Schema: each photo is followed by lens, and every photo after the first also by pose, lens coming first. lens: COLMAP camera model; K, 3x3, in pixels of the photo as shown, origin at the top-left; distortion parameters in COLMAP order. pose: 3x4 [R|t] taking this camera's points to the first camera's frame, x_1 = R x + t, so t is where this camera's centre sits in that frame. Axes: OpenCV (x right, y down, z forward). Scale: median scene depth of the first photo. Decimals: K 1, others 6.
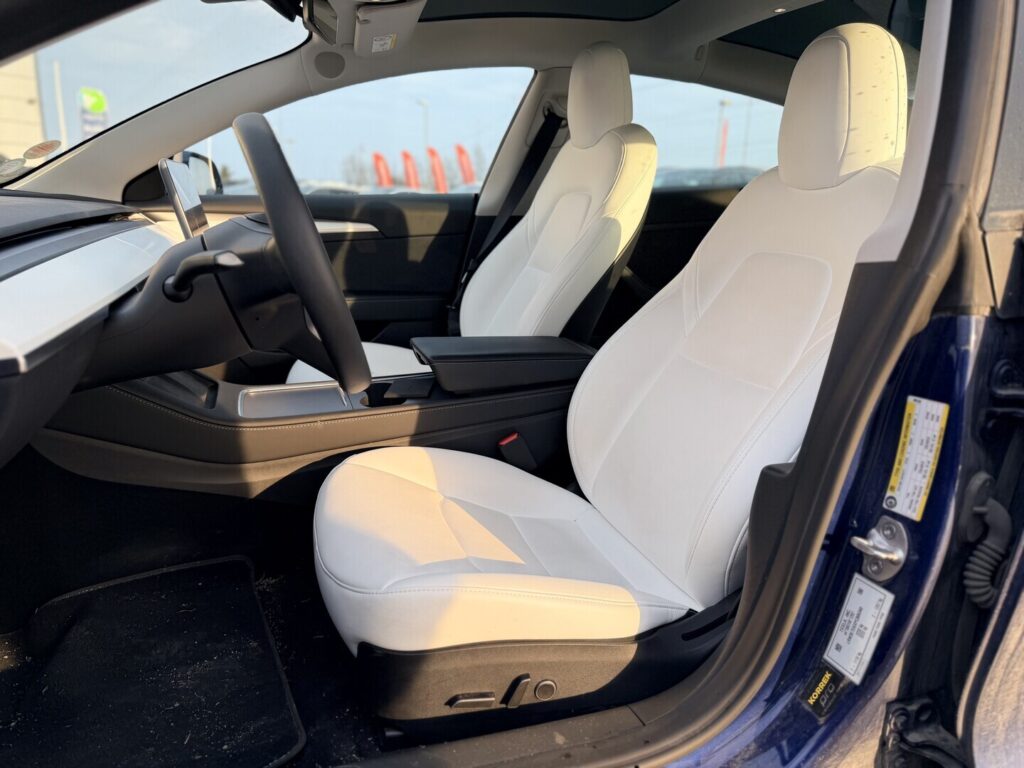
lens RADIAL K [[699.6, 0, 514.2], [0, 699.6, 413.7], [0, 0, 1]] dist [-0.035532, -0.001870]
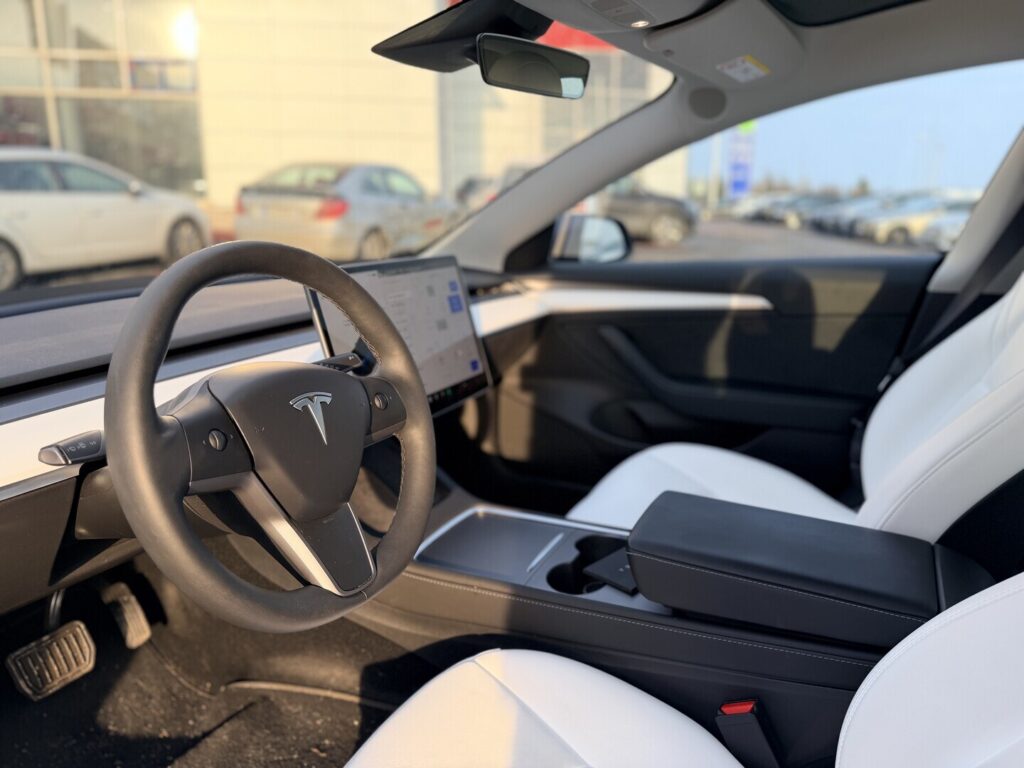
lens RADIAL K [[717.5, 0, 487.1], [0, 717.5, 386.5], [0, 0, 1]] dist [0.003784, -0.003797]
pose [[0.688895, 0.123567, -0.714251, 0.159215], [-0.174445, 0.984665, 0.002096, -0.125987], [0.703557, 0.123154, 0.699887, 0.250145]]
